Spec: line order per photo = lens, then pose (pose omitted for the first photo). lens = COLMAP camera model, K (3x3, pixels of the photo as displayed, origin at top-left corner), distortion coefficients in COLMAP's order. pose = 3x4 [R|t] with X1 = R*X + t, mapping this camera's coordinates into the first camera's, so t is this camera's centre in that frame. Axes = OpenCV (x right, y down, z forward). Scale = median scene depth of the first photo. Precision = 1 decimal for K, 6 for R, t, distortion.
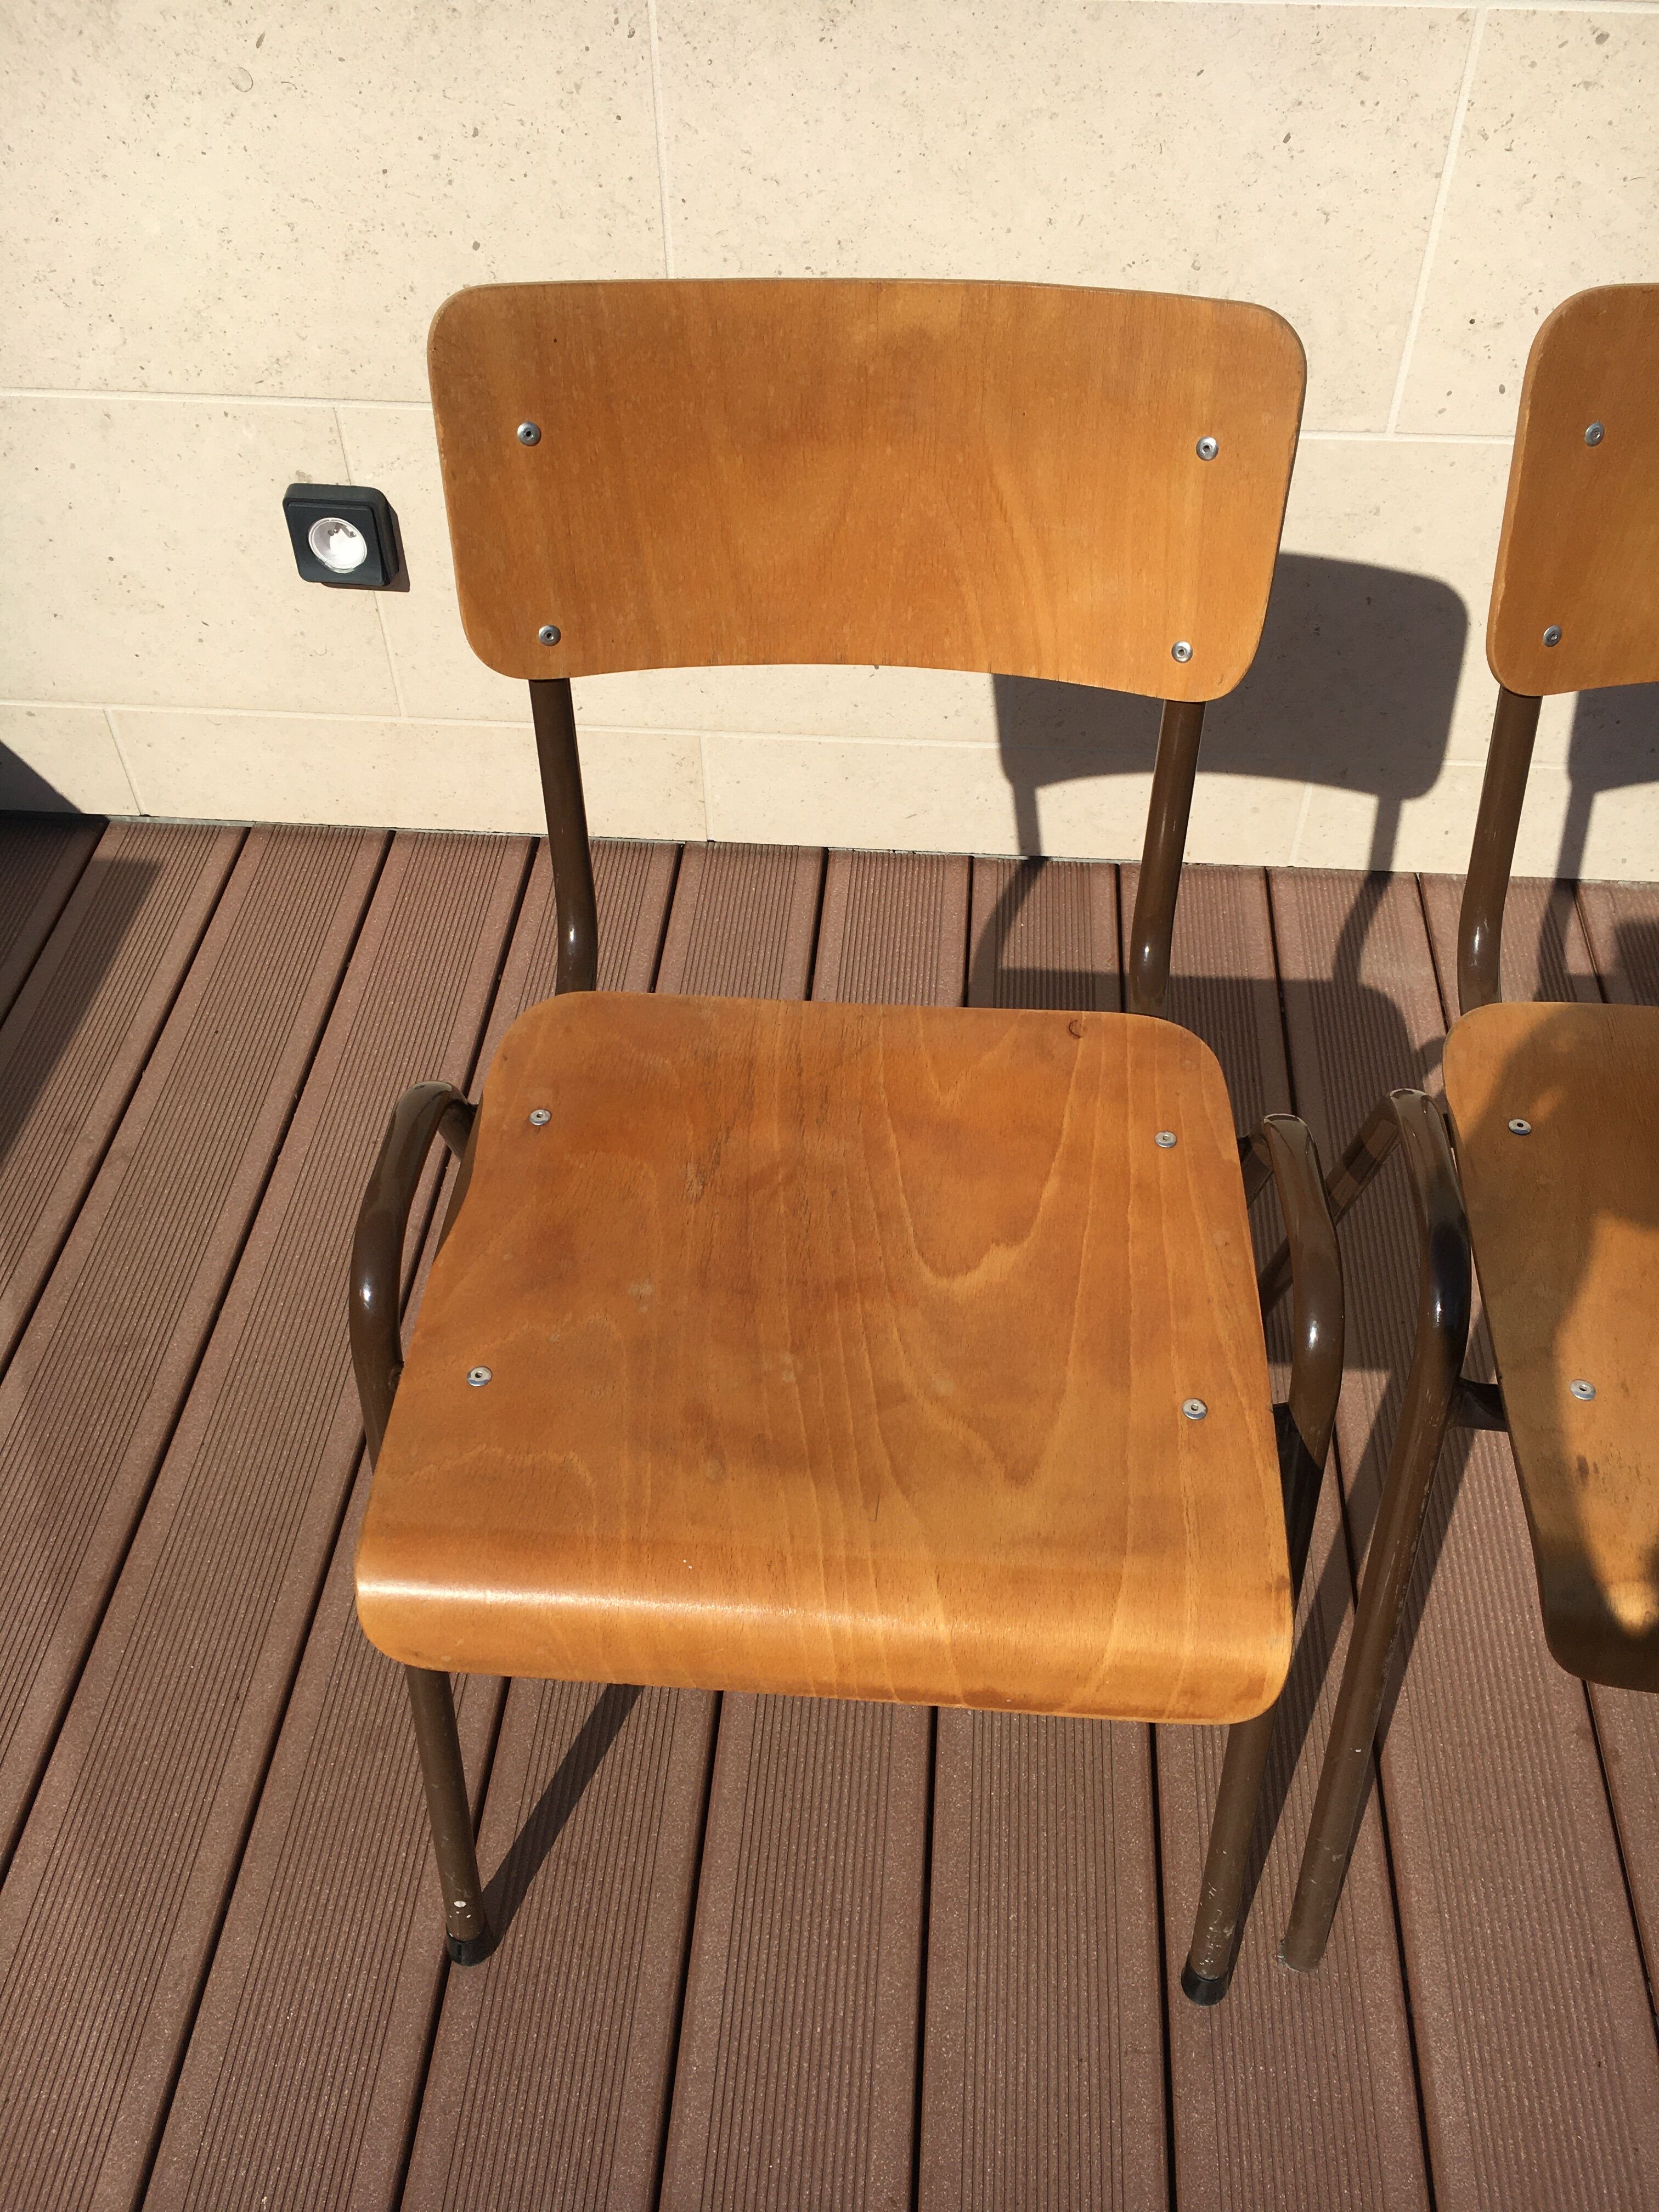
lens RADIAL K [[1878.5, 0, 843.5], [0, 1878.5, 1098.9], [0, 0, 1]] dist [0.078072, -0.111913]
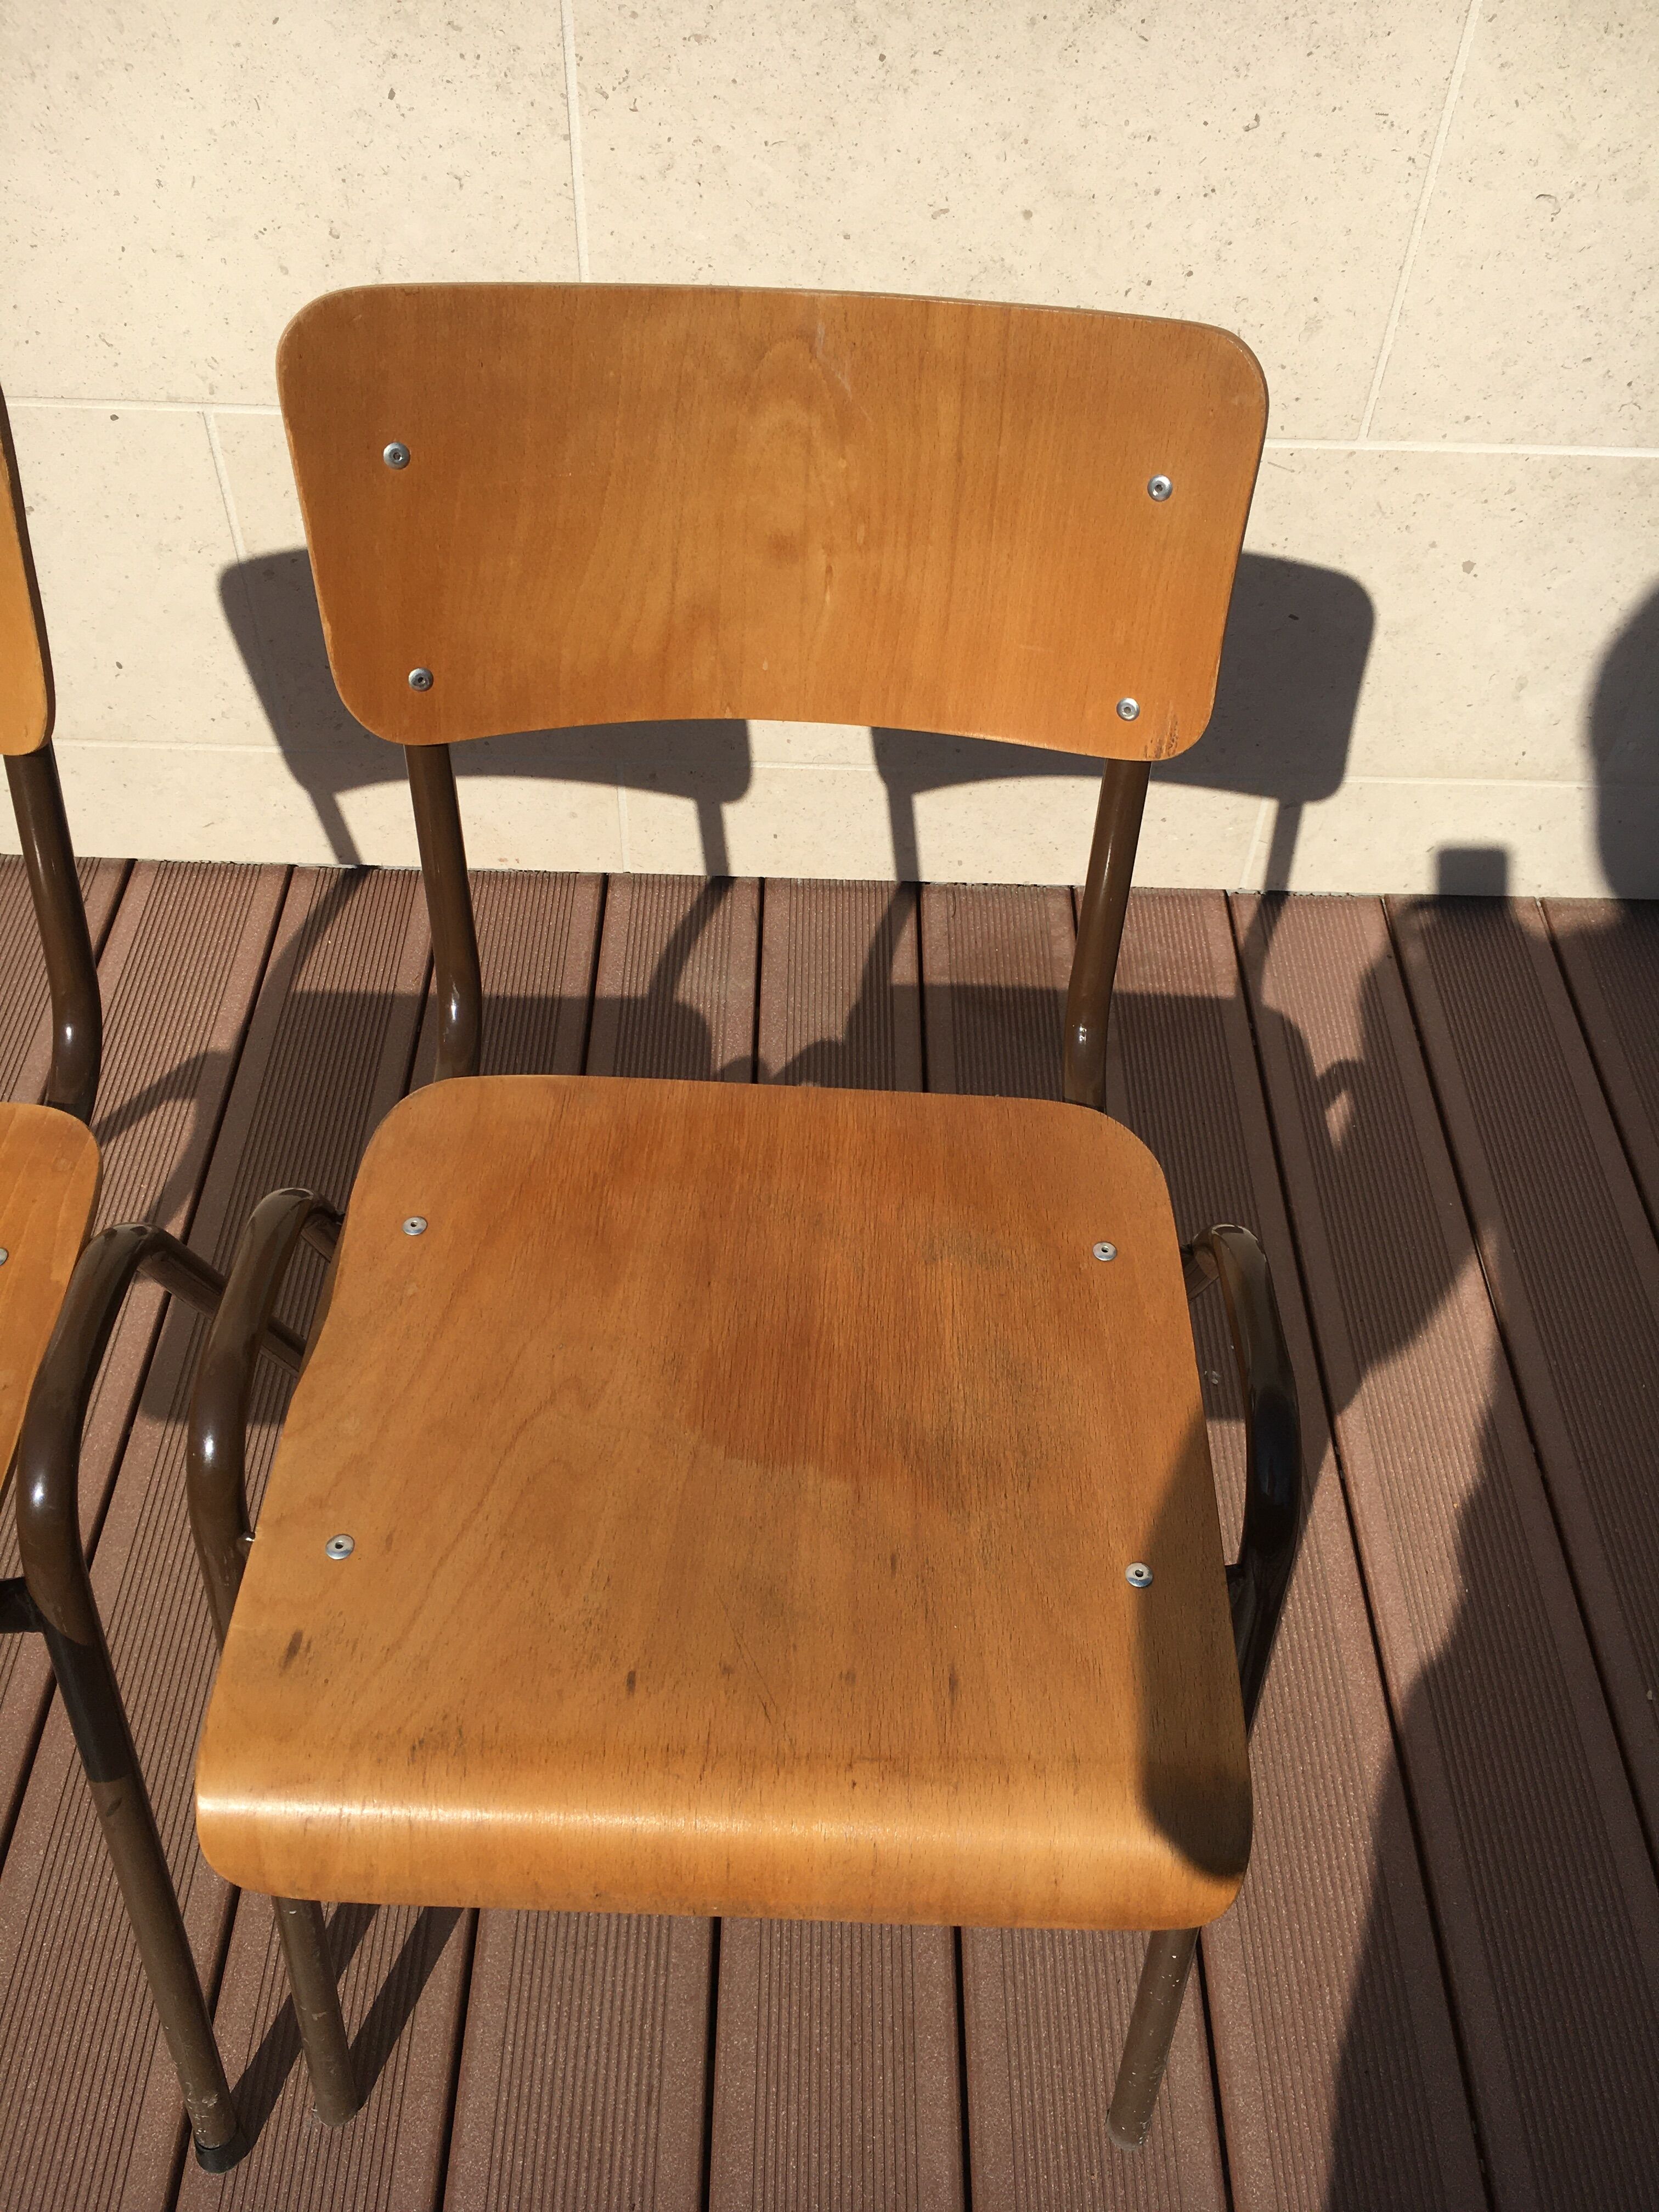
lens RADIAL K [[1878.5, 0, 843.5], [0, 1878.5, 1098.9], [0, 0, 1]] dist [0.078072, -0.111913]
pose [[0.997197, -0.027951, 0.069404, 0.437350], [0.025699, 0.999120, 0.033137, -0.061297], [-0.070269, -0.031261, 0.997038, 0.079716]]
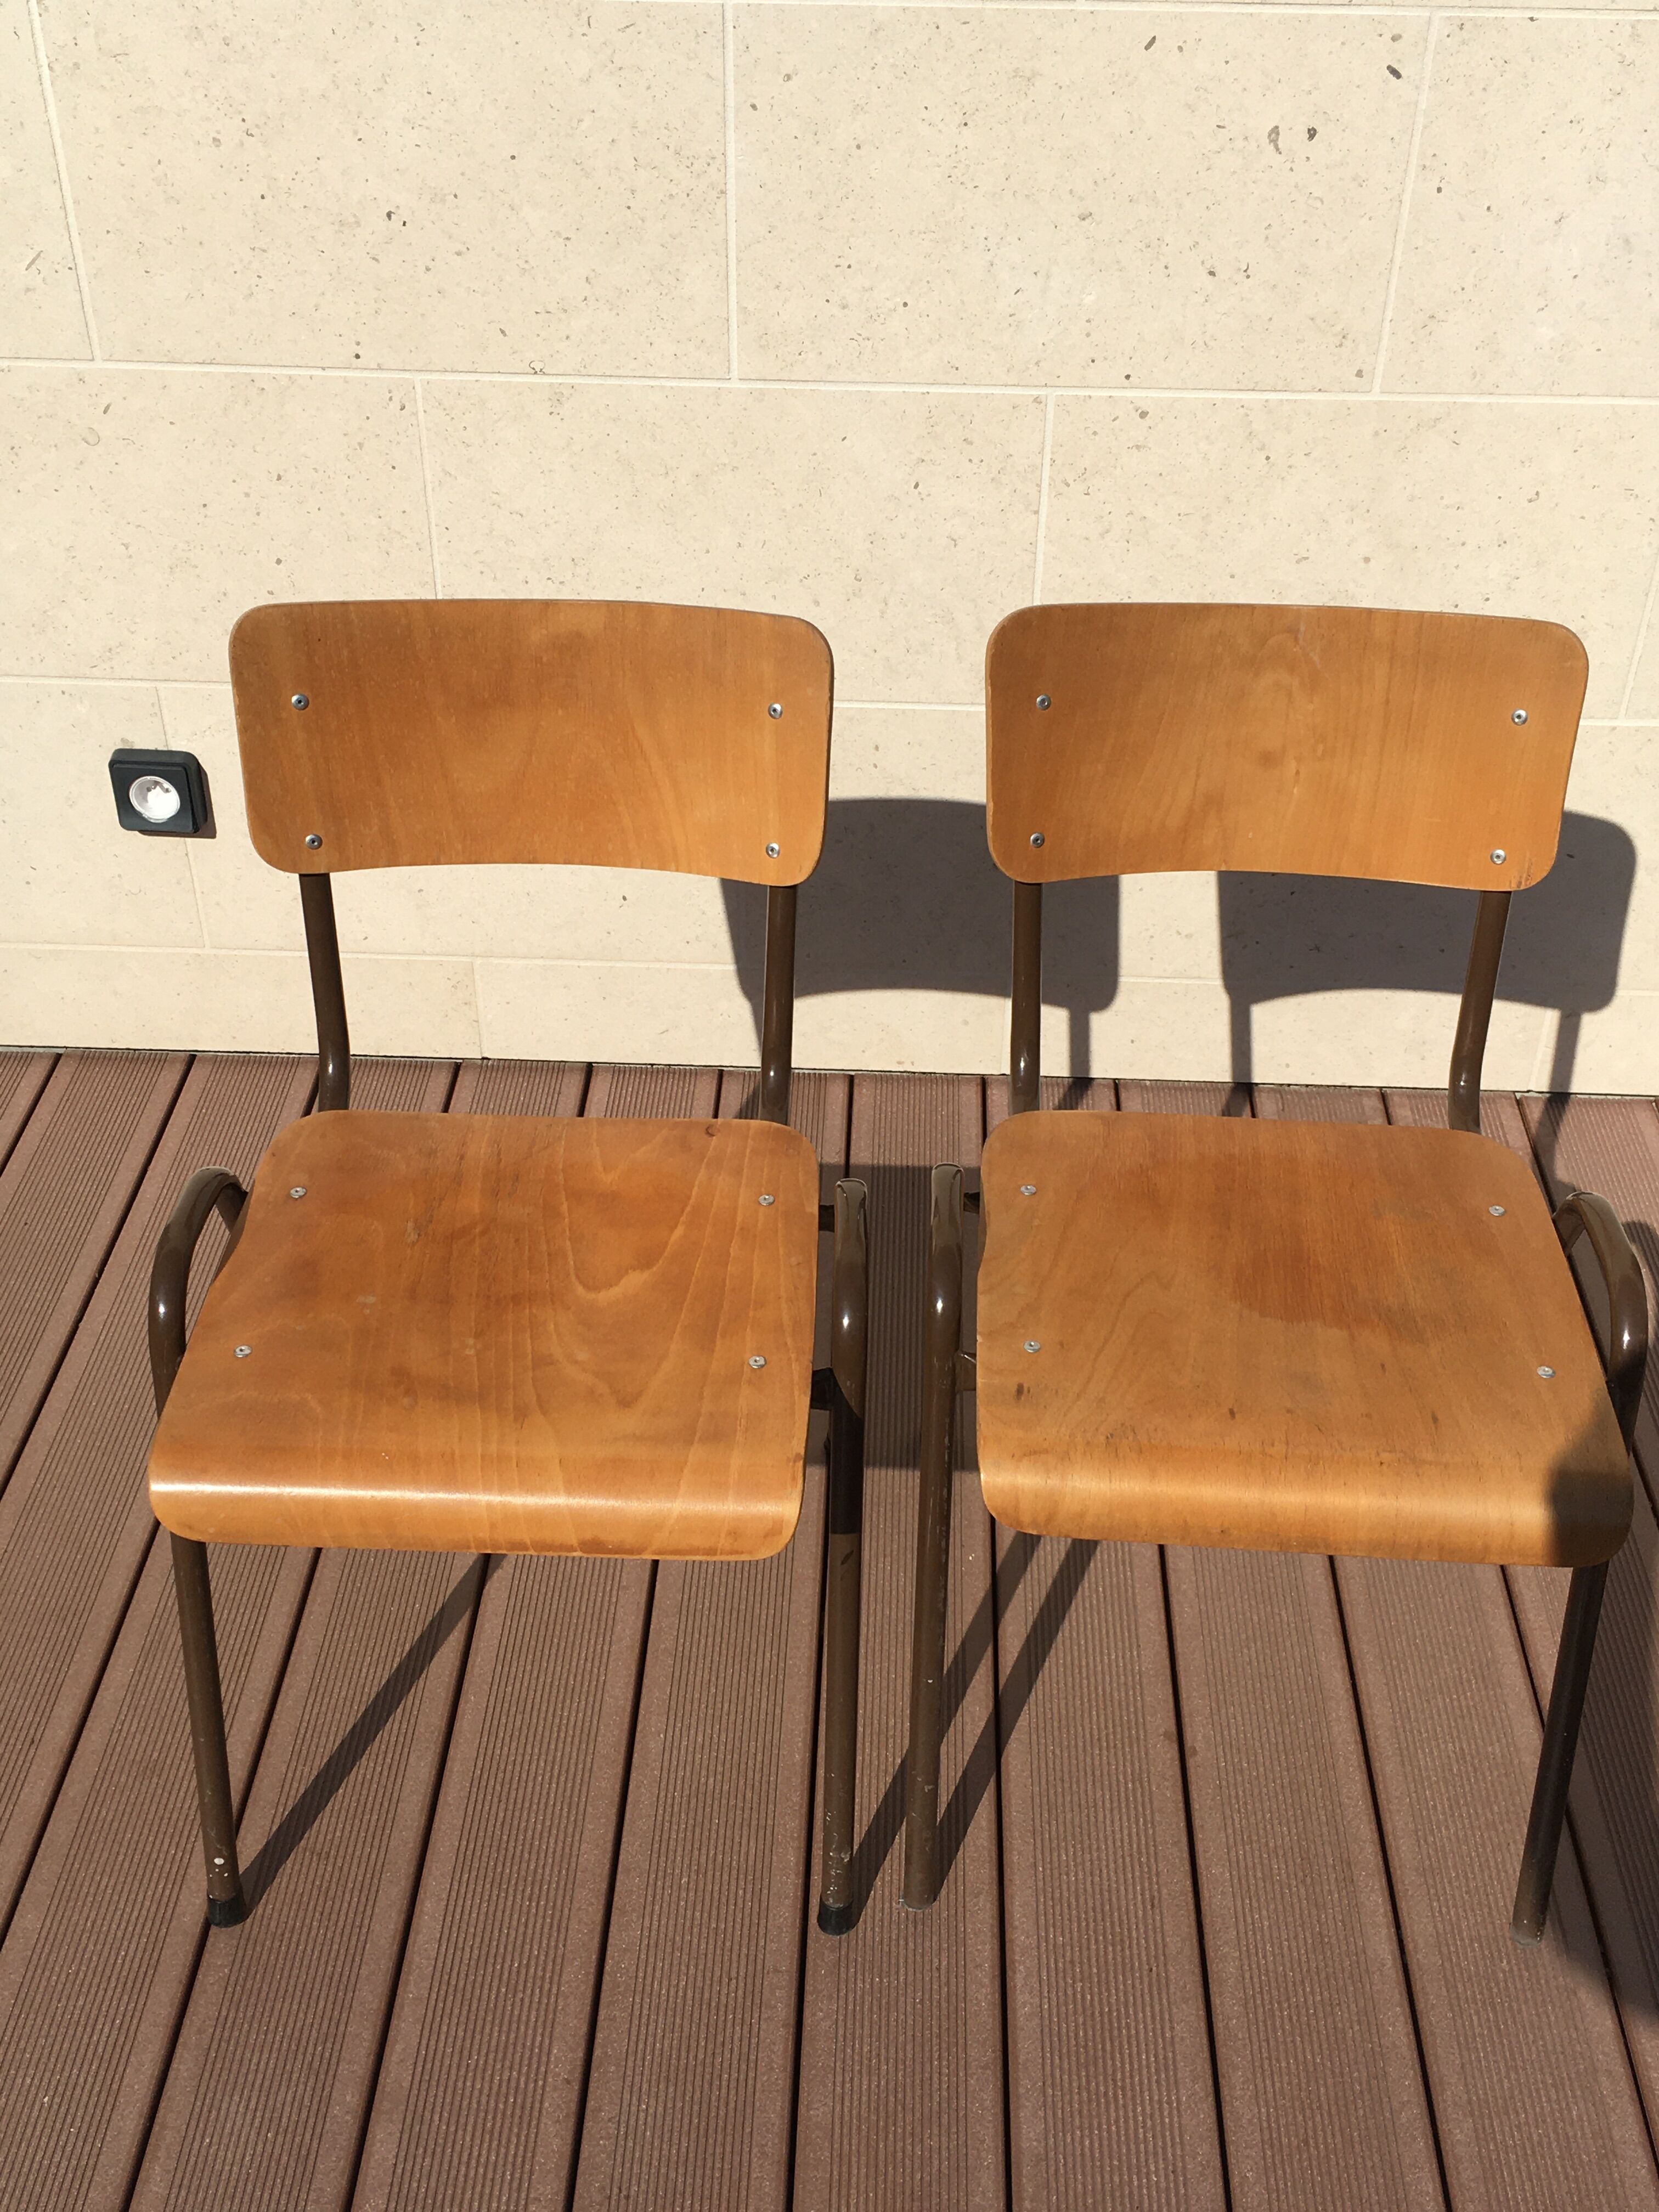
lens RADIAL K [[2340.2, 0, 829.5], [0, 2340.2, 1106.0], [0, 0, 1]] dist [0.066860, -0.047172]
pose [[0.999463, -0.008942, 0.031526, 0.142328], [0.014273, 0.984791, -0.173153, 0.213096], [-0.029498, 0.173510, 0.984390, -0.572413]]
